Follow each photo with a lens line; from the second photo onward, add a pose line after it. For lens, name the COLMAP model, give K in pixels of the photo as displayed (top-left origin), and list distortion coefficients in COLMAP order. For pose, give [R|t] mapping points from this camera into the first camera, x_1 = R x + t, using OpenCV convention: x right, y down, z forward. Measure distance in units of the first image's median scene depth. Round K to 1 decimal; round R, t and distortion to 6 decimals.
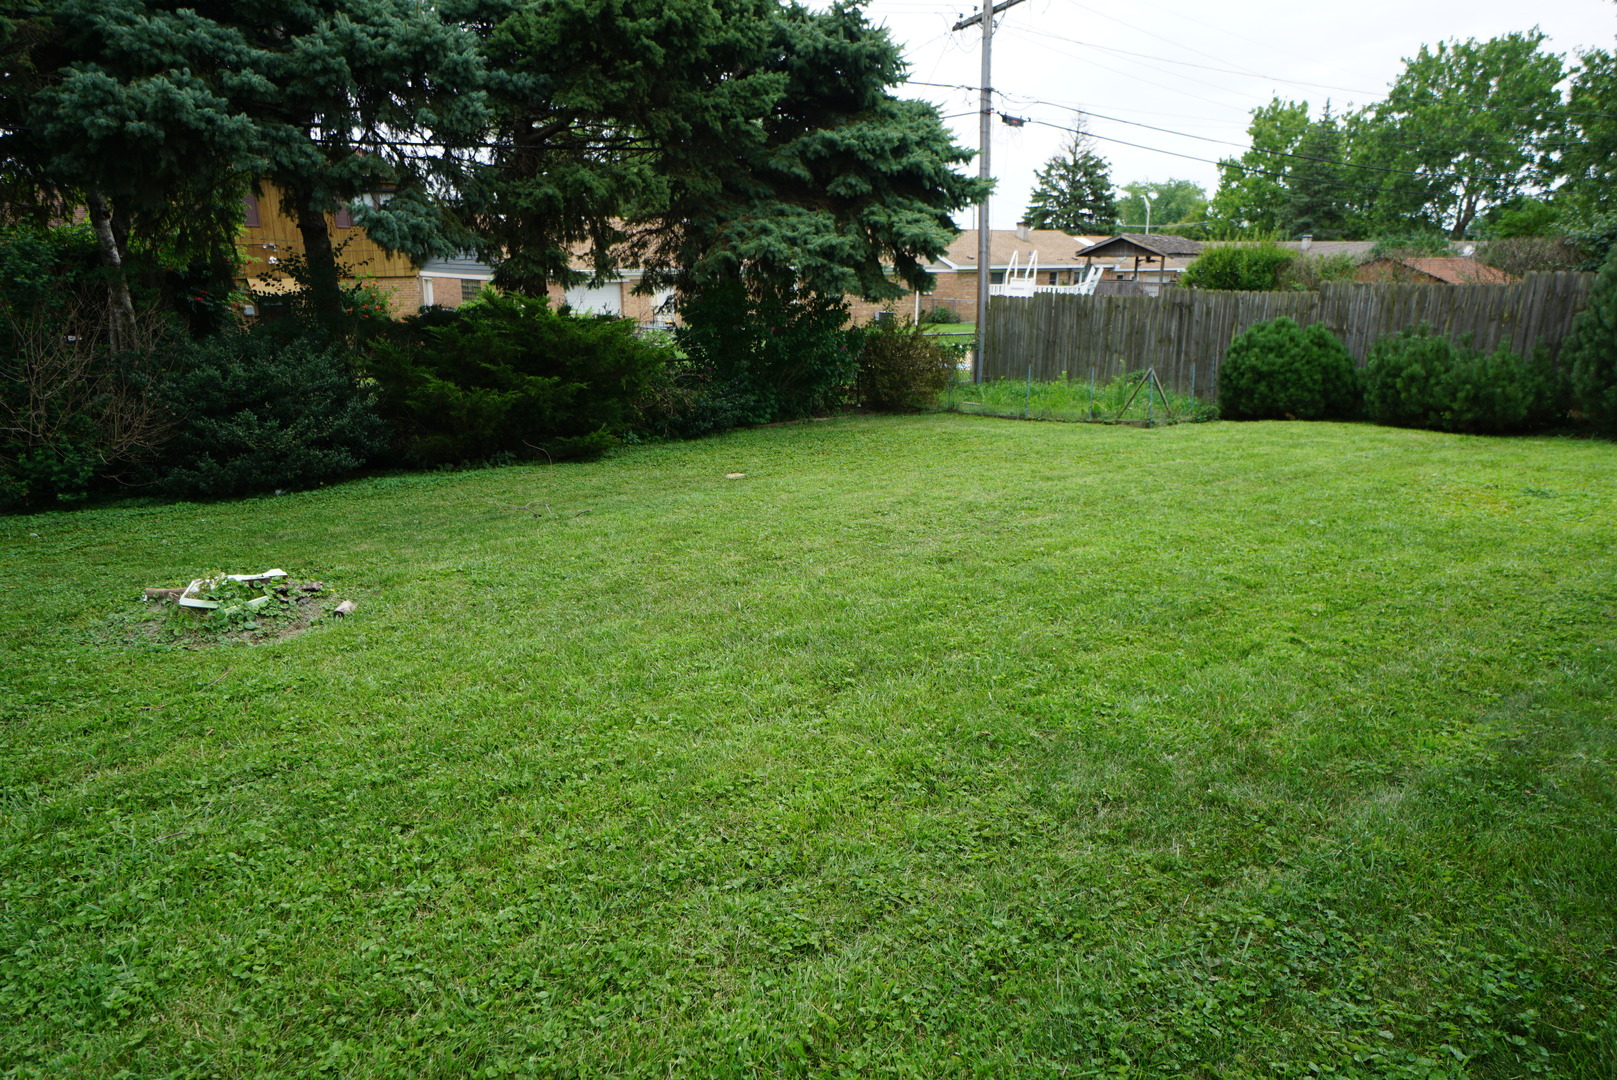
lens RADIAL K [[1072.2, 0, 808.3], [0, 1072.2, 541.4], [0, 0, 1]] dist [-0.010029, 0.027981]
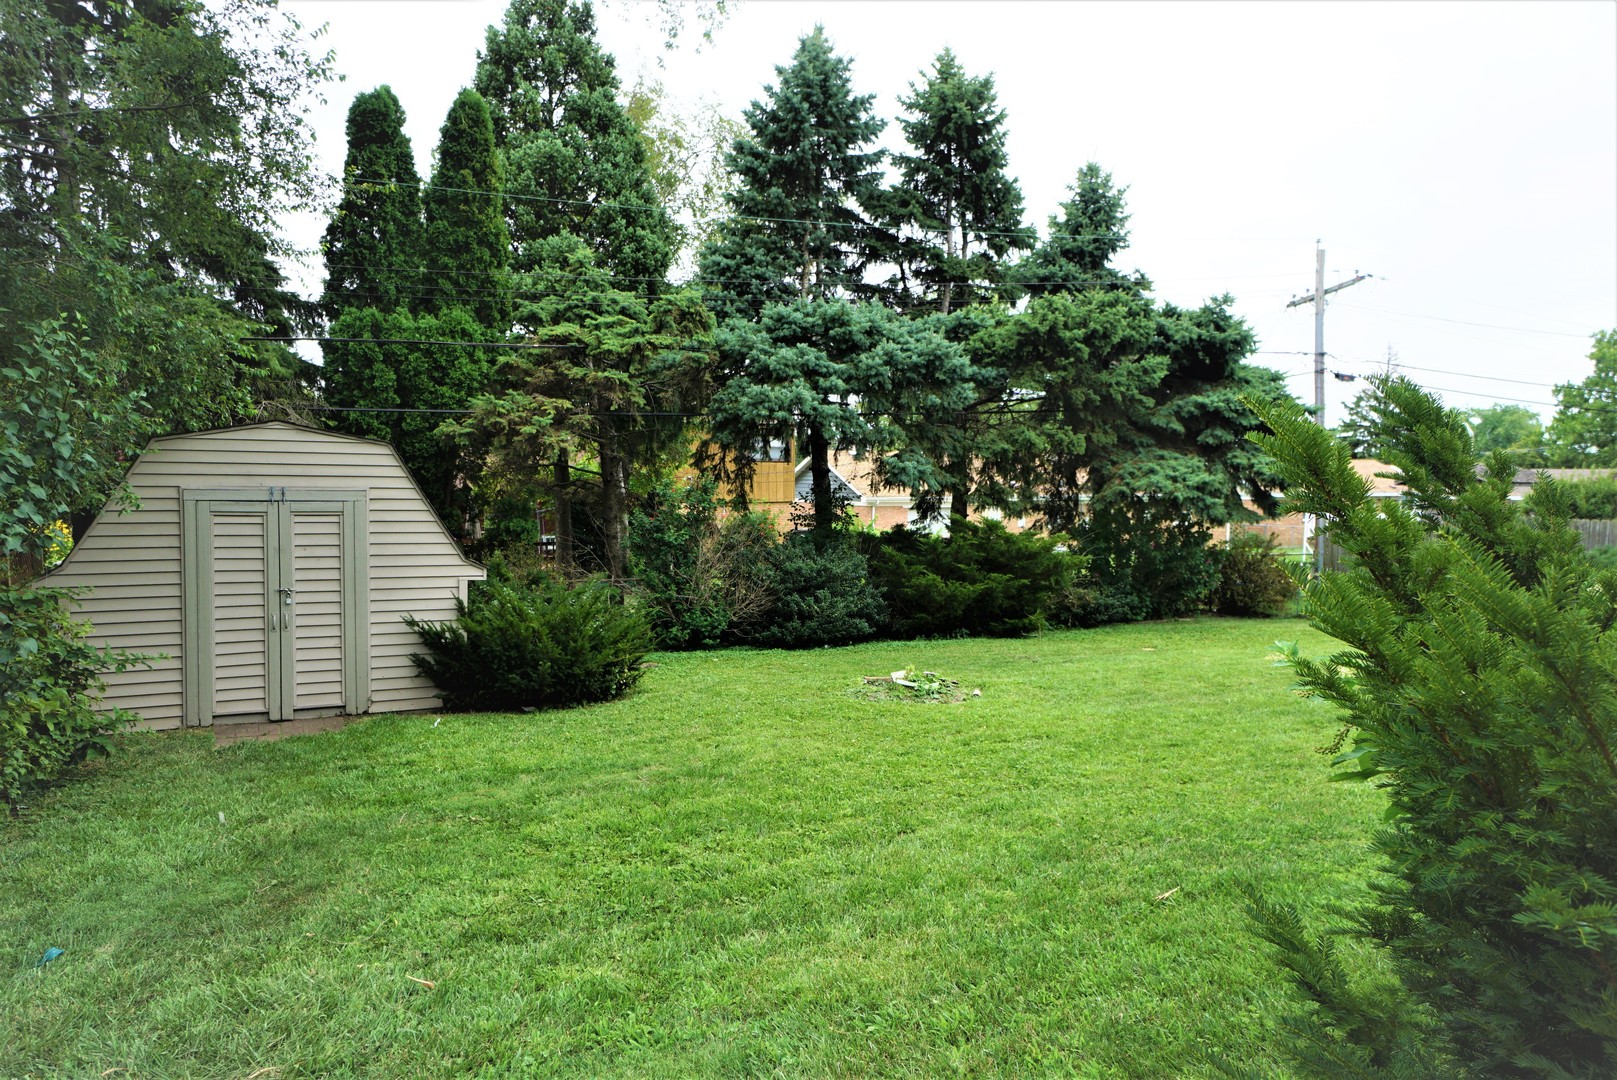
lens RADIAL K [[1072.2, 0, 796.1], [0, 1072.2, 537.7], [0, 0, 1]] dist [-0.010029, 0.027981]
pose [[0.965247, 0.013647, -0.260983, -0.111337], [-0.067459, 0.977804, -0.198367, 0.074748], [0.252483, 0.209079, 0.944742, -0.313756]]
